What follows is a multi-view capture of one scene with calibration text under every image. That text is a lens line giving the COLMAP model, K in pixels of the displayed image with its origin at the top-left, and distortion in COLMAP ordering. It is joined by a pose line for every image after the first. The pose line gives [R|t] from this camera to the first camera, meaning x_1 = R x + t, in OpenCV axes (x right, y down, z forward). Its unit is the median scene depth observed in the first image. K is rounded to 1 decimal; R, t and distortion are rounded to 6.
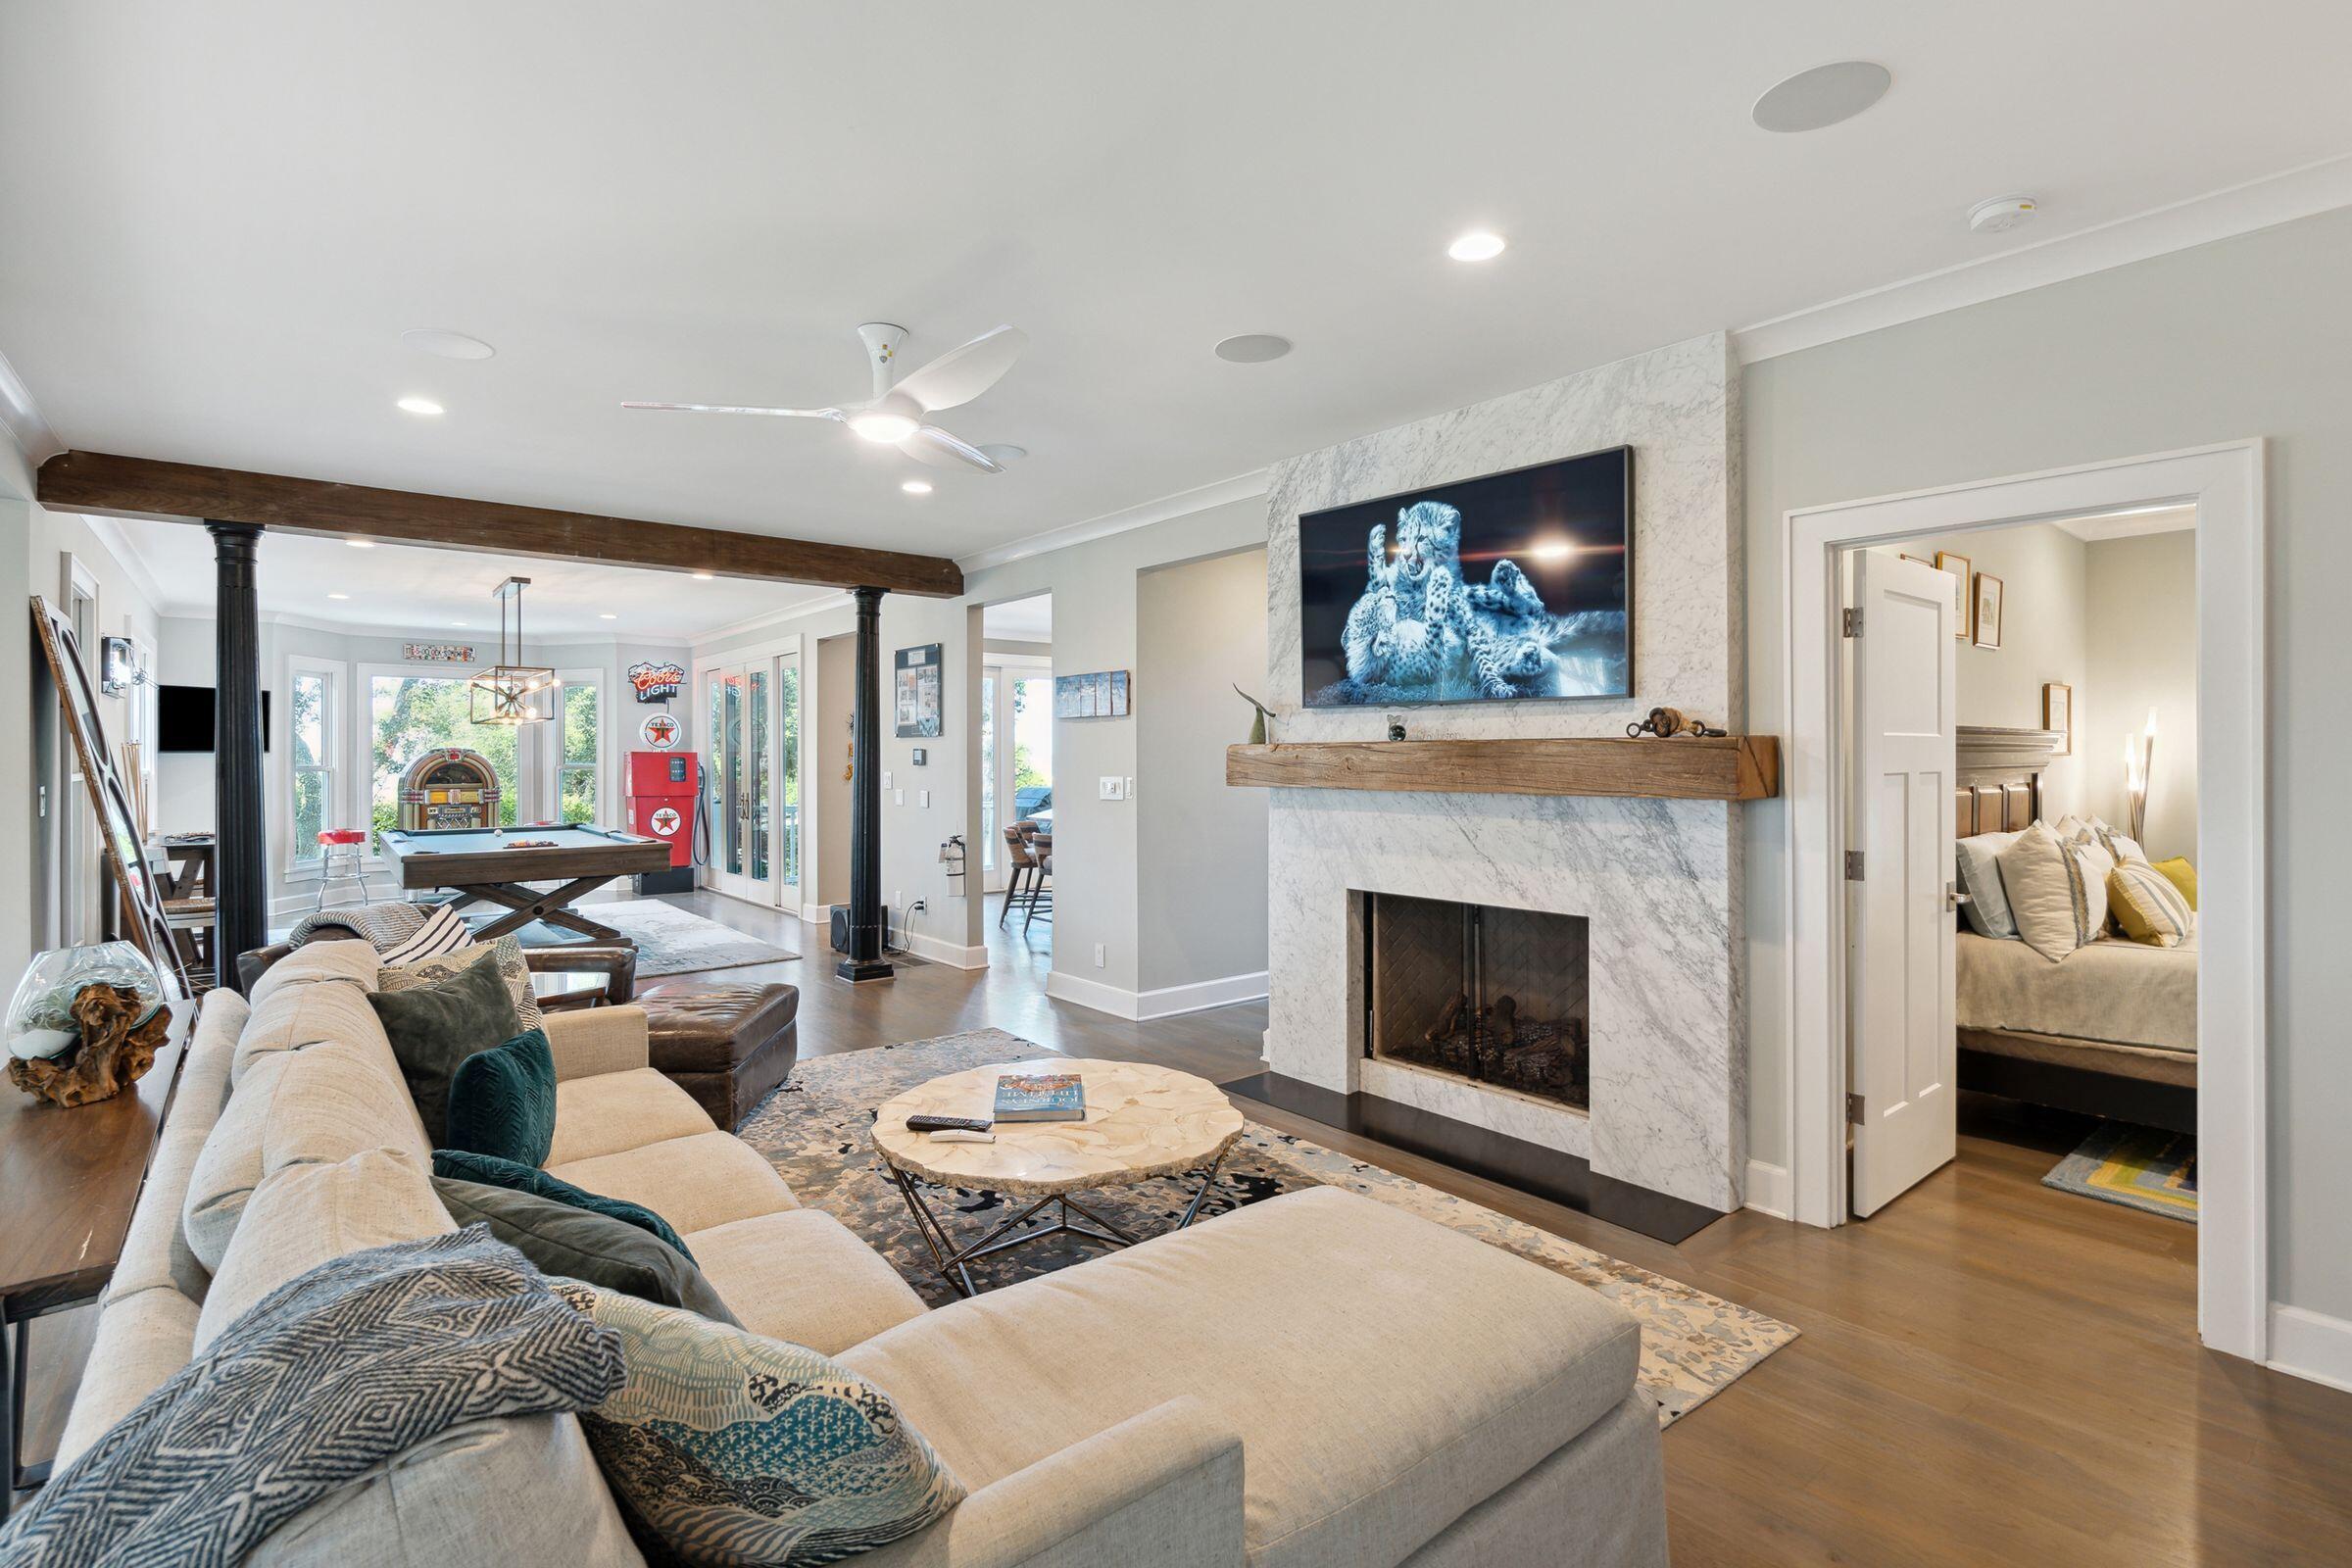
lens RADIAL K [[1083.6, 0, 1175.0], [0, 1083.6, 764.7], [0, 0, 1]] dist [-0.005559, -0.000175]
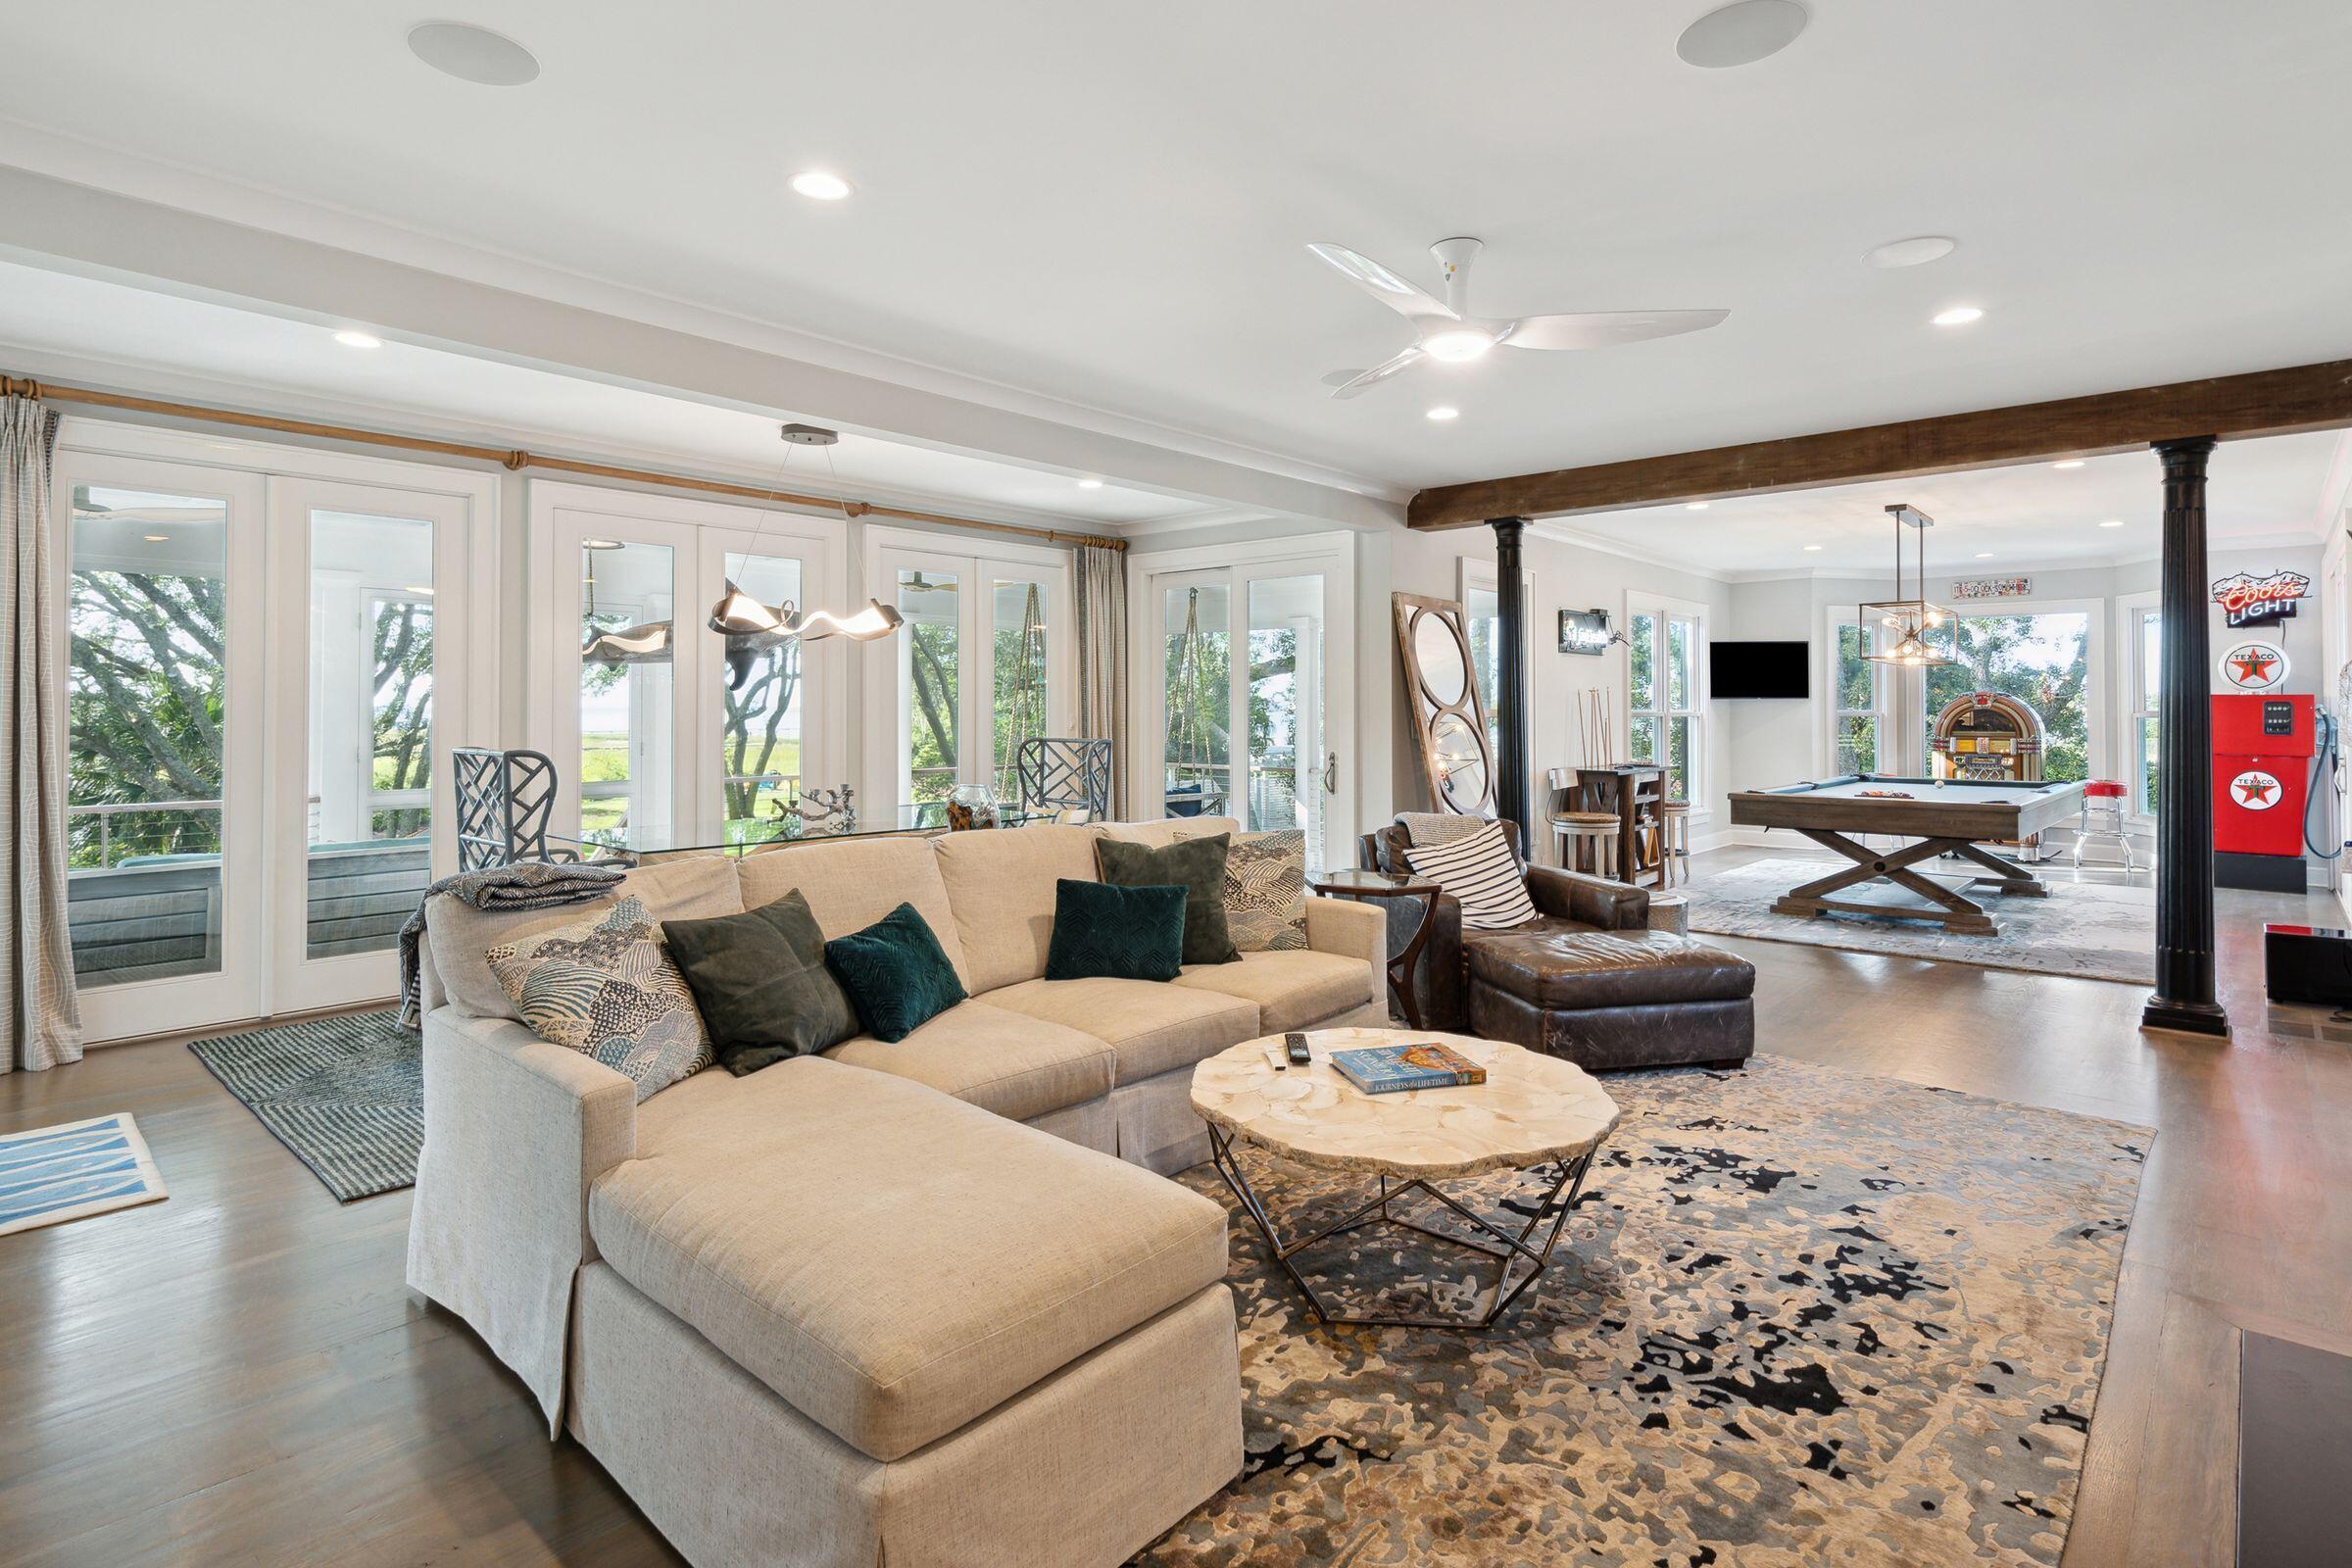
lens RADIAL K [[1199.4, 0, 1187.1], [0, 1199.4, 705.9], [0, 0, 1]] dist [-0.000705, -0.000092]
pose [[0.150374, -0.002031, -0.988627, 0.582001], [-0.007327, 0.999968, -0.003169, 0.010397], [0.988602, 0.007720, 0.150354, 0.475629]]
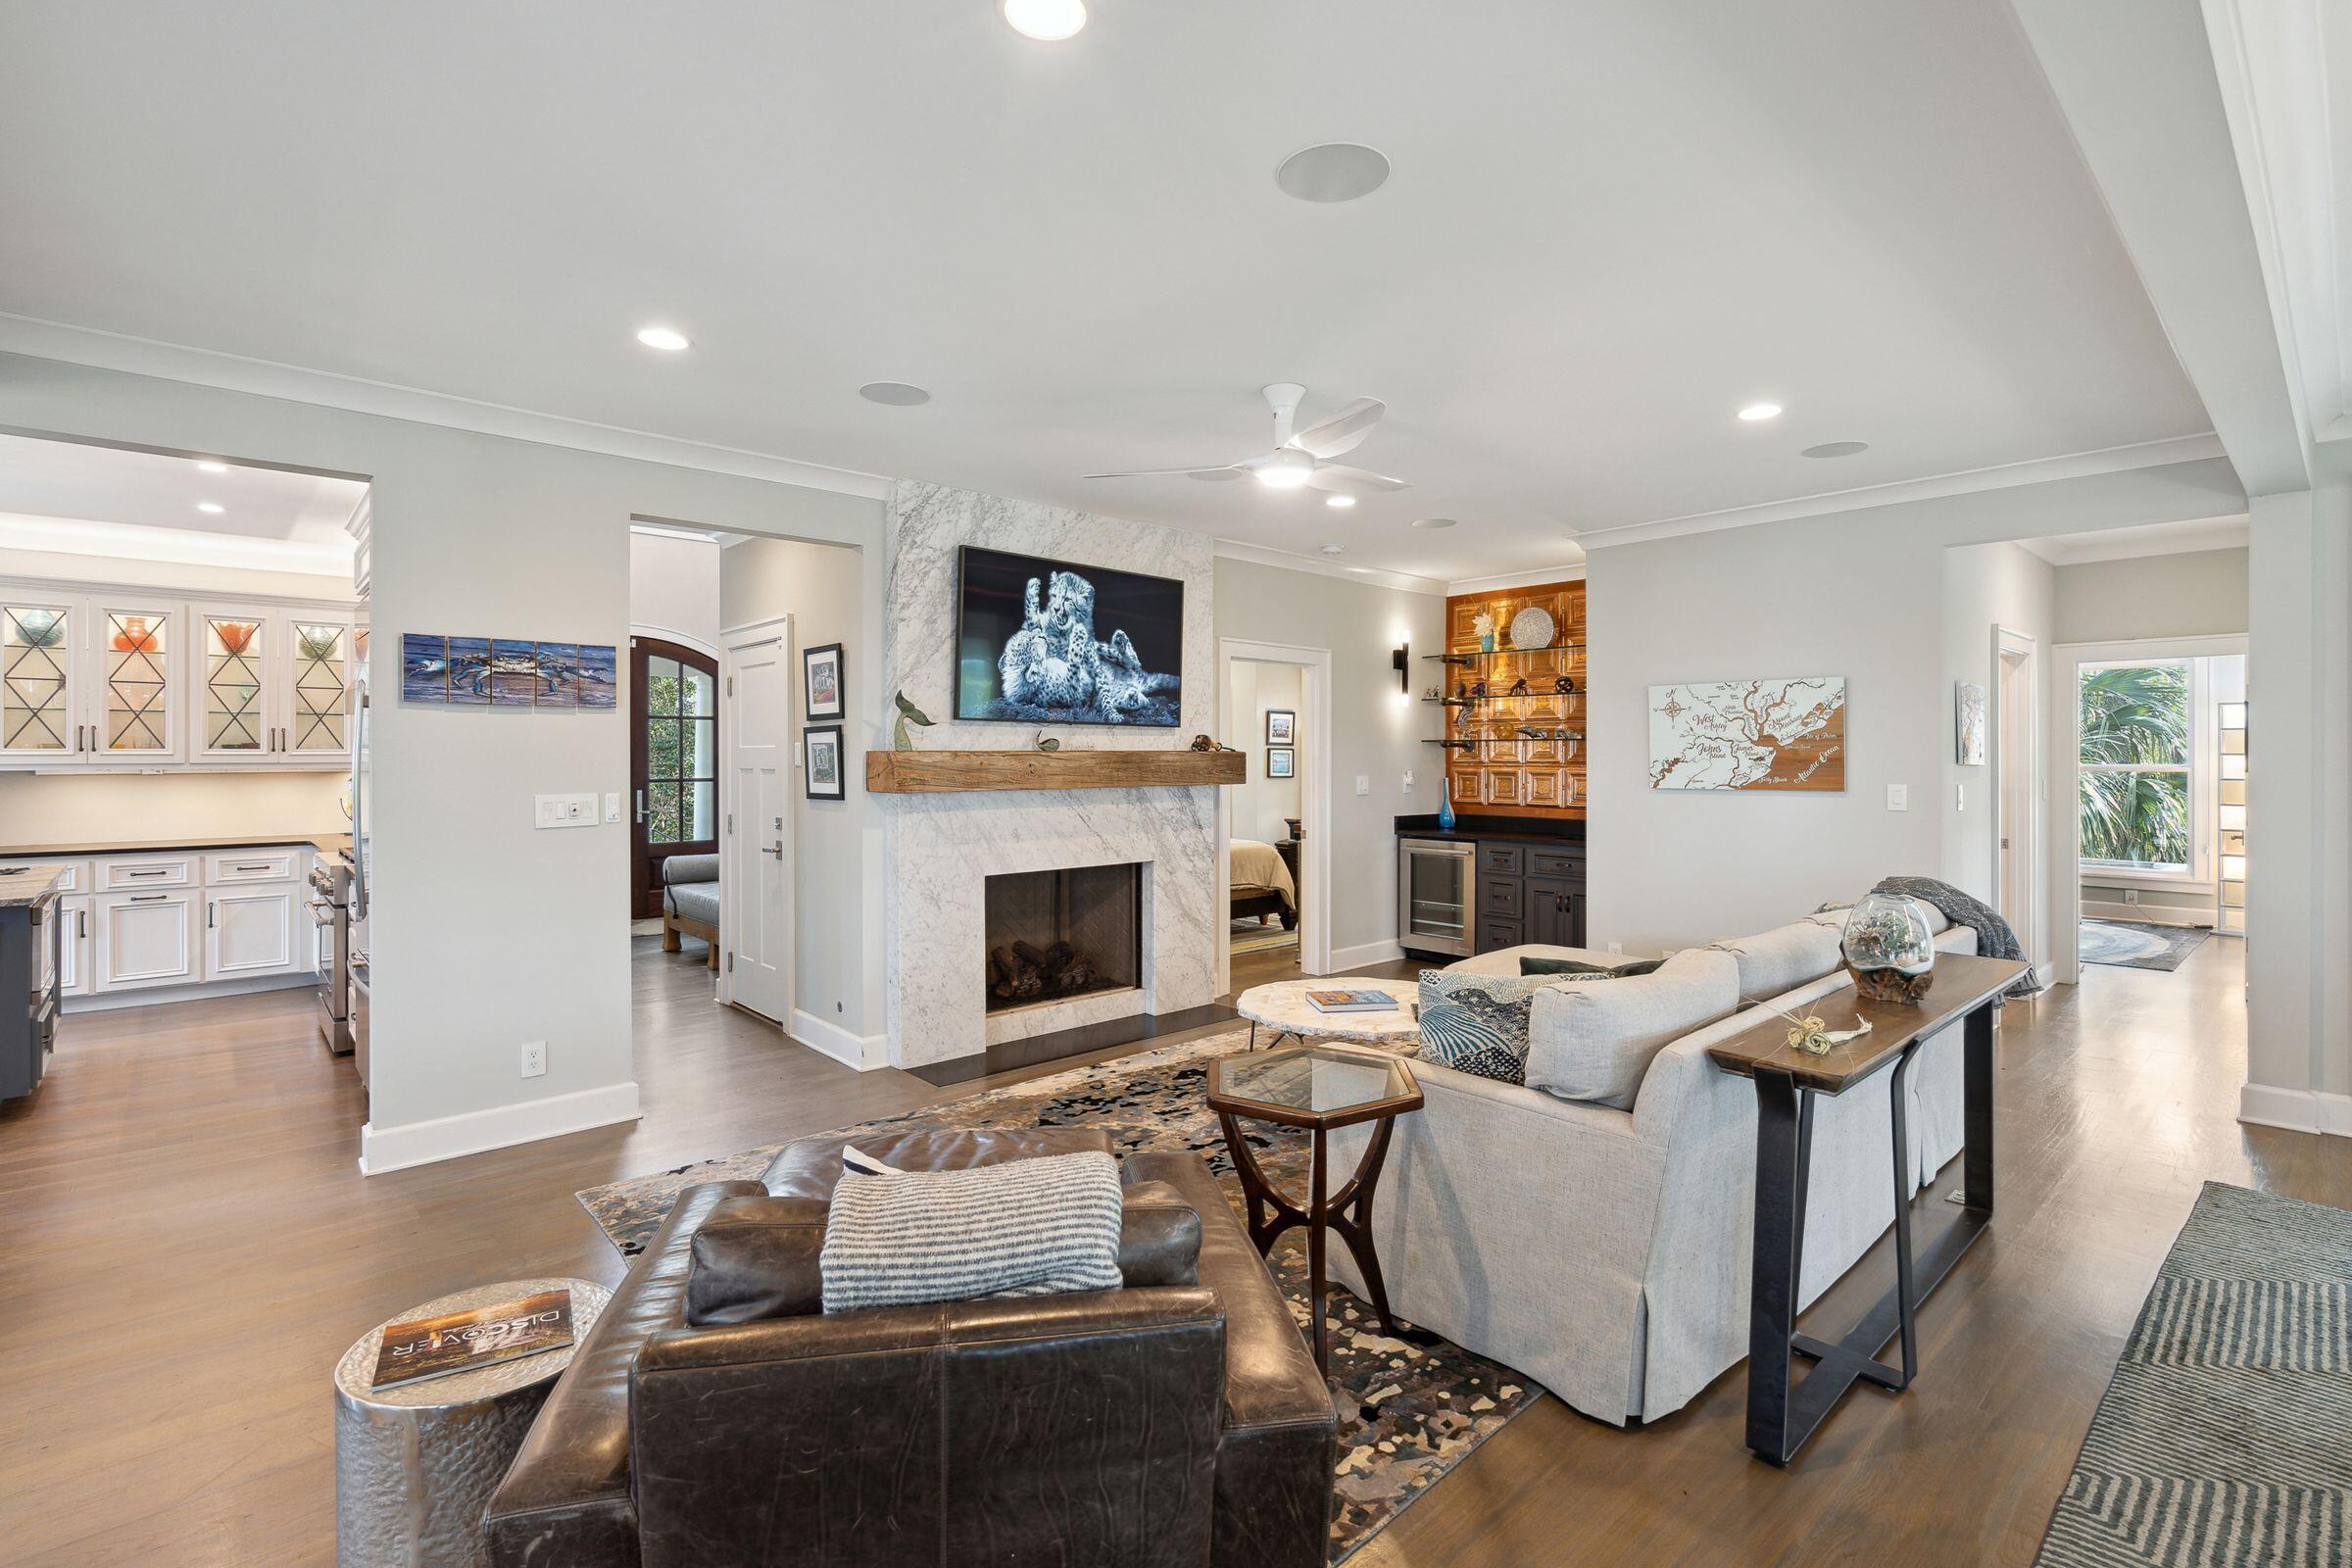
lens RADIAL K [[1083.6, 0, 1170.8], [0, 1083.6, 766.8], [0, 0, 1]] dist [-0.005559, -0.000175]
pose [[-0.037754, -0.009573, 0.999241, -1.103860], [0.007476, 0.999923, 0.009862, -0.014438], [-0.999259, 0.007842, -0.037679, 0.916679]]
